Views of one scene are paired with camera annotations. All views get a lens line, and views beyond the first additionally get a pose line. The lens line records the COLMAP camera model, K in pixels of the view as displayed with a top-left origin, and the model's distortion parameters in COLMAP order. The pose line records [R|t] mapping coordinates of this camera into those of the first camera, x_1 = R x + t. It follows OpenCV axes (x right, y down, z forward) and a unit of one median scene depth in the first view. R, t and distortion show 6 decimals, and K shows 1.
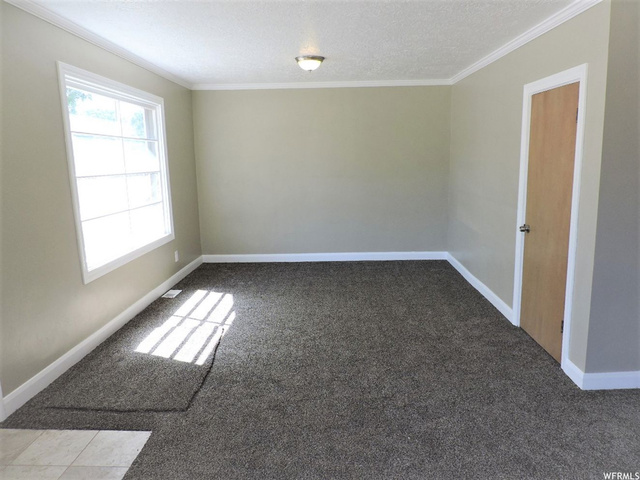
lens RADIAL K [[457.1, 0, 322.3], [0, 457.1, 241.1], [0, 0, 1]] dist [-0.023501, 0.012232]
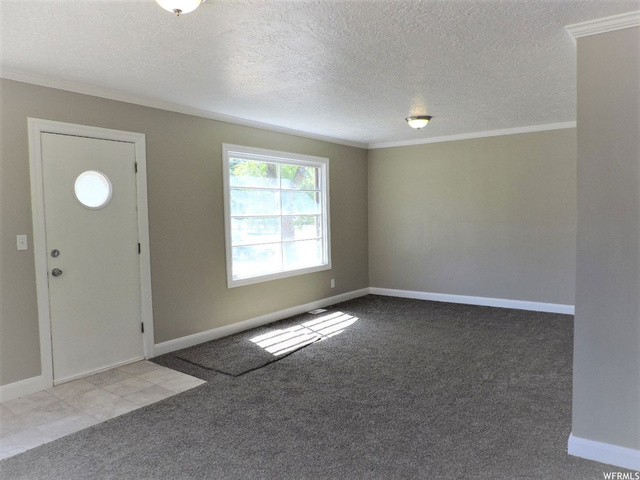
lens RADIAL K [[457.1, 0, 324.5], [0, 457.1, 242.1], [0, 0, 1]] dist [-0.023501, 0.012232]
pose [[0.817596, 0.041455, -0.574298, 0.513348], [-0.099179, 0.992636, -0.069545, 0.015481], [0.567187, 0.113818, 0.815687, -0.045806]]
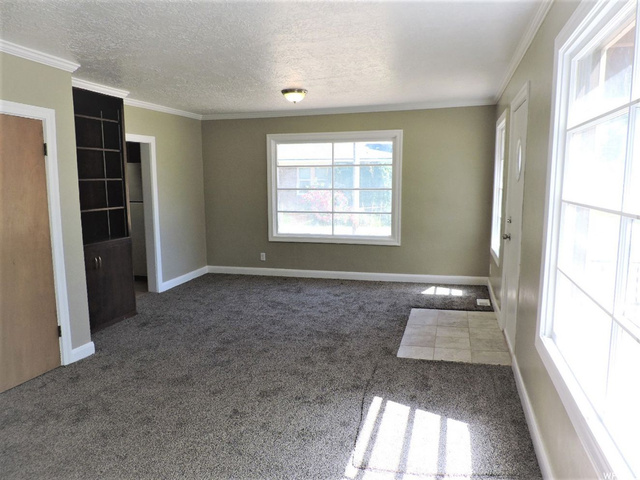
lens RADIAL K [[457.1, 0, 321.9], [0, 457.1, 243.6], [0, 0, 1]] dist [-0.023501, 0.012232]
pose [[-0.966384, -0.011317, 0.256854, -0.333564], [0.068063, 0.952126, 0.298032, -0.263682], [-0.247930, 0.305496, -0.919349, 1.507533]]
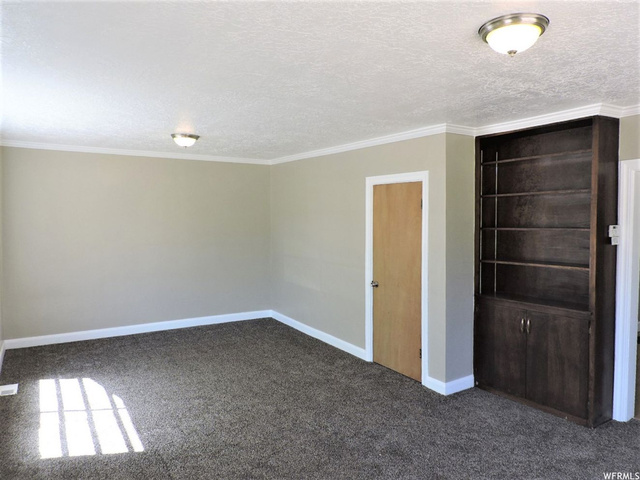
lens RADIAL K [[457.1, 0, 324.0], [0, 457.1, 239.4], [0, 0, 1]] dist [-0.023501, 0.012232]
pose [[0.832579, -0.006005, 0.553874, -0.395567], [0.081616, 0.990357, -0.111946, -0.018753], [-0.547861, 0.138409, 0.825040, -0.022900]]
